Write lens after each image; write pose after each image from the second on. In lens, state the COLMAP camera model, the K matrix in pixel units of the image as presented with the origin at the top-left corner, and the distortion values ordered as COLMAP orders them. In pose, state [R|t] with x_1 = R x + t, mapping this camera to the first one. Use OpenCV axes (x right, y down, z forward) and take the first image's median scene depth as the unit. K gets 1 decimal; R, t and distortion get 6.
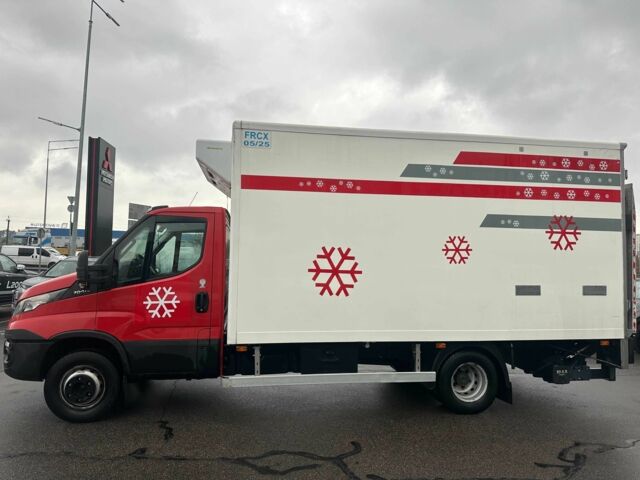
lens RADIAL K [[449.3, 0, 330.0], [0, 449.3, 231.6], [0, 0, 1]] dist [0.103541, -0.137683]
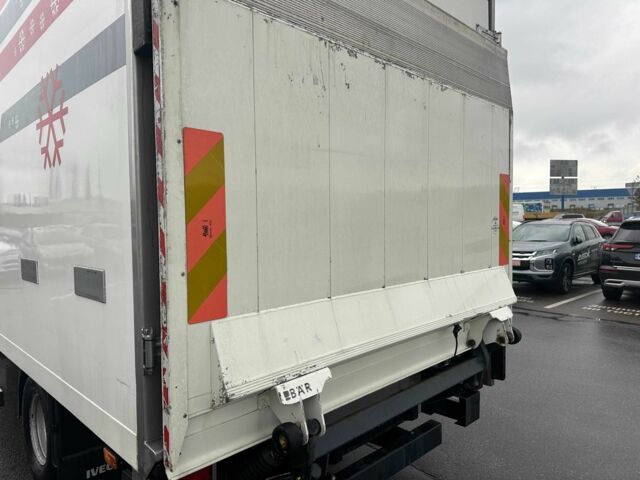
lens RADIAL K [[452.5, 0, 320.0], [0, 452.5, 240.0], [0, 0, 1]] dist [-0.001251, -0.001641]
pose [[0.585887, 0.005518, -0.810374, 0.924395], [0.079179, 0.994803, 0.064019, 0.091611], [0.806515, -0.101672, 0.582405, 0.950633]]
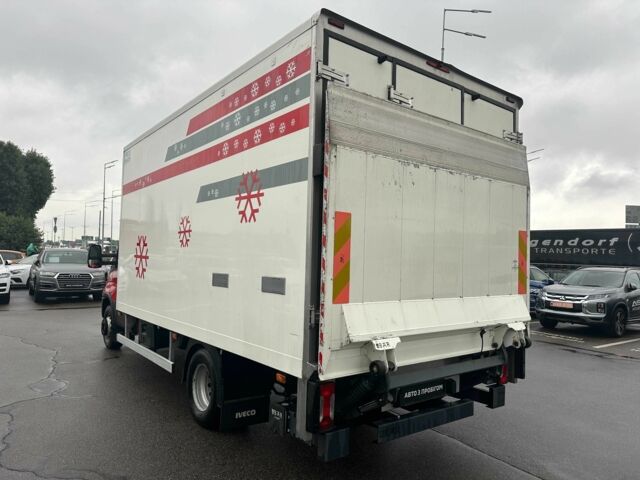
lens RADIAL K [[441.8, 0, 320.0], [0, 441.8, 240.0], [0, 0, 1]] dist [0.113686, -0.137094]
pose [[0.473321, -0.044259, -0.879777, 1.125922], [0.042632, 0.998718, -0.027306, 0.087708], [0.879858, -0.024582, 0.474601, 0.779129]]
